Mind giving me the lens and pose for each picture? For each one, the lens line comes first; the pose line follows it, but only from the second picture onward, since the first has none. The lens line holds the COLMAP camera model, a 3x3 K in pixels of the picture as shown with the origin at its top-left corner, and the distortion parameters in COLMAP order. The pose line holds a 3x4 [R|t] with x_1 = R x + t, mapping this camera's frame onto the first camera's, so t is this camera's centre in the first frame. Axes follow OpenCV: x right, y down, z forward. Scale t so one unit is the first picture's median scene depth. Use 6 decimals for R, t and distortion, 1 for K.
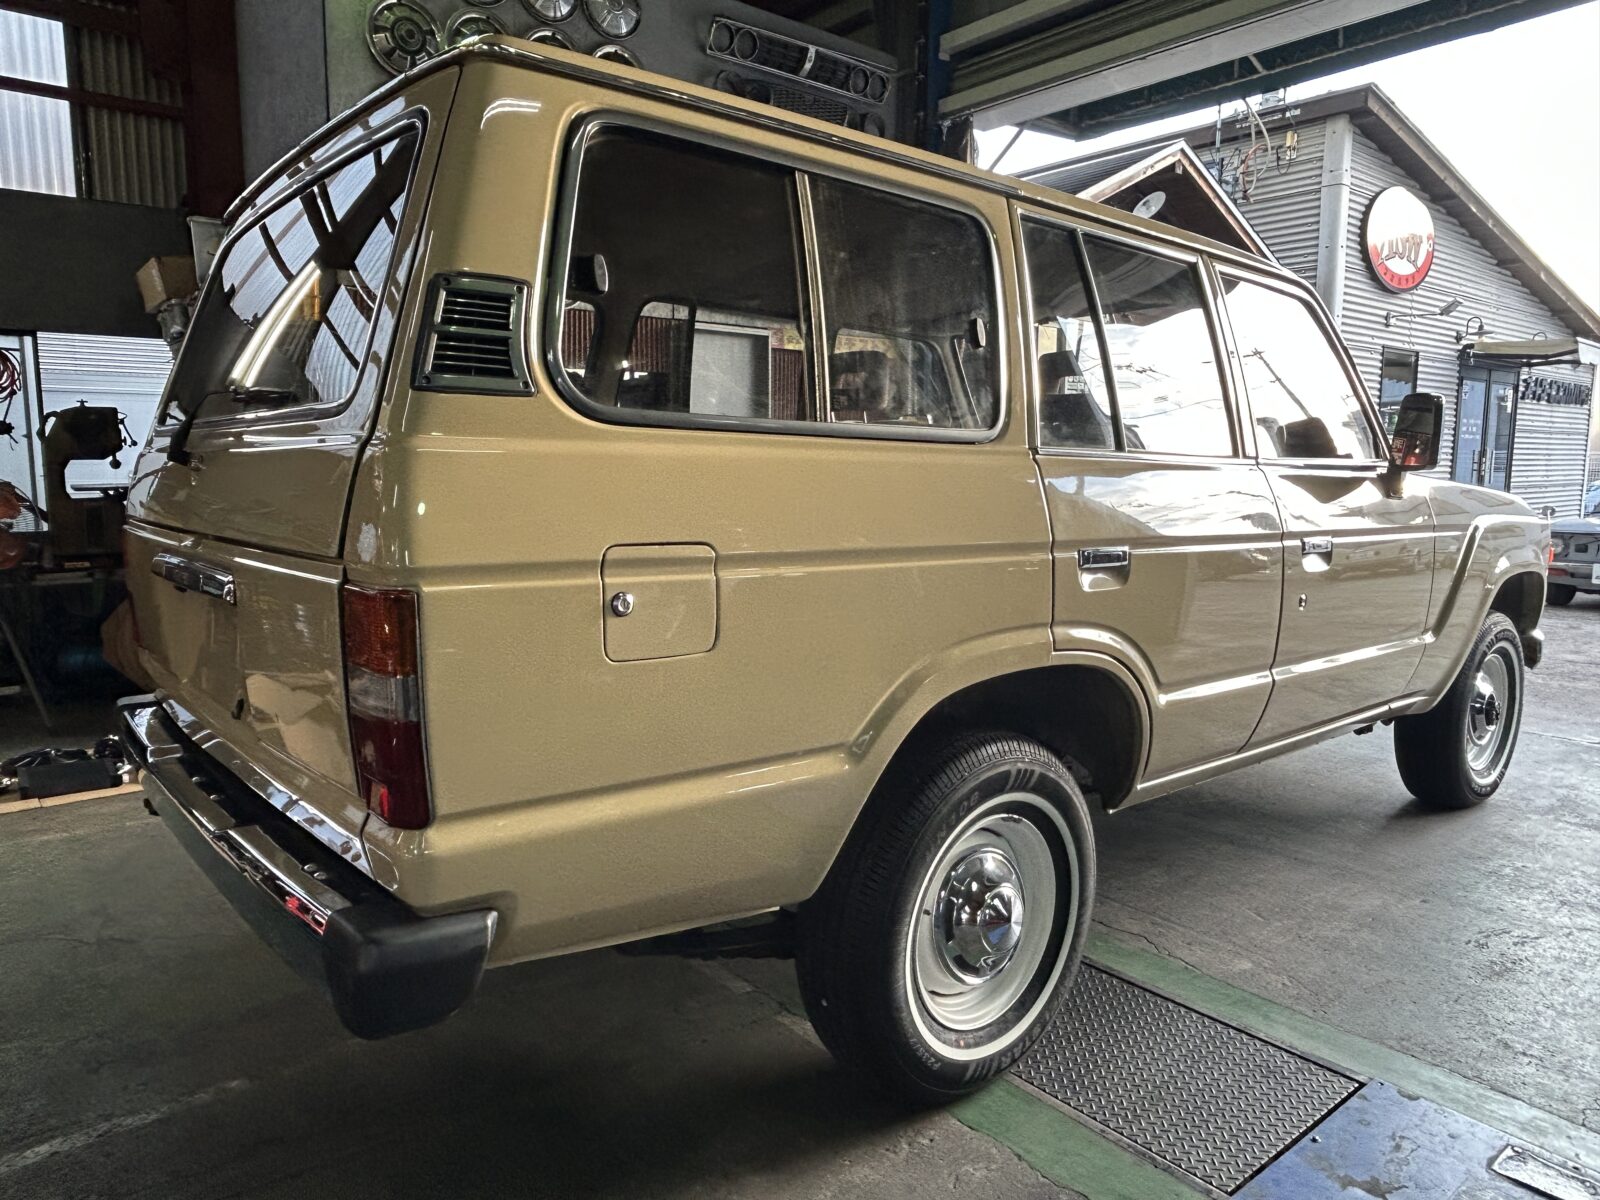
lens RADIAL K [[1059.1, 0, 807.3], [0, 1059.1, 589.0], [0, 0, 1]] dist [0.005476, -0.009567]
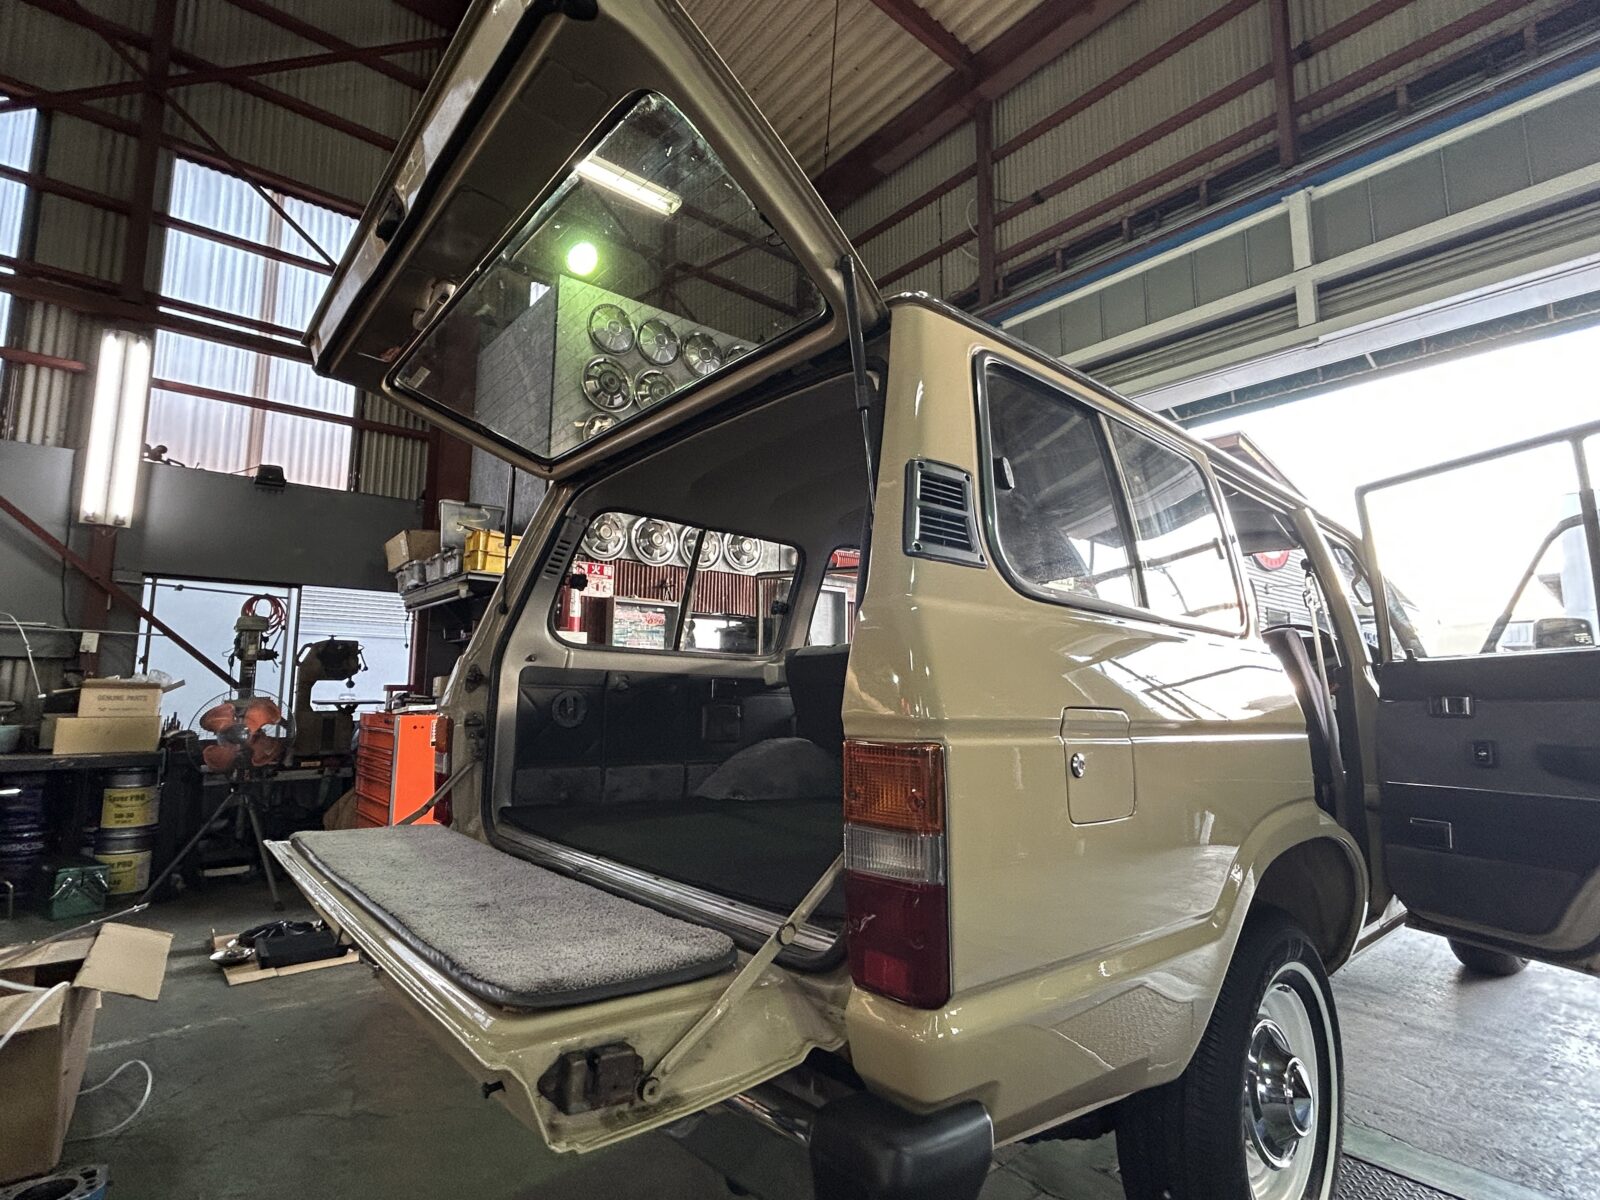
lens RADIAL K [[770.8, 0, 808.6], [0, 770.8, 598.9], [0, 0, 1]] dist [0.000078, -0.000223]
pose [[0.999894, 0.004410, 0.013869, -0.120773], [-0.000882, 0.969592, -0.244725, 0.011082], [-0.014527, 0.244687, 0.969493, 0.065585]]
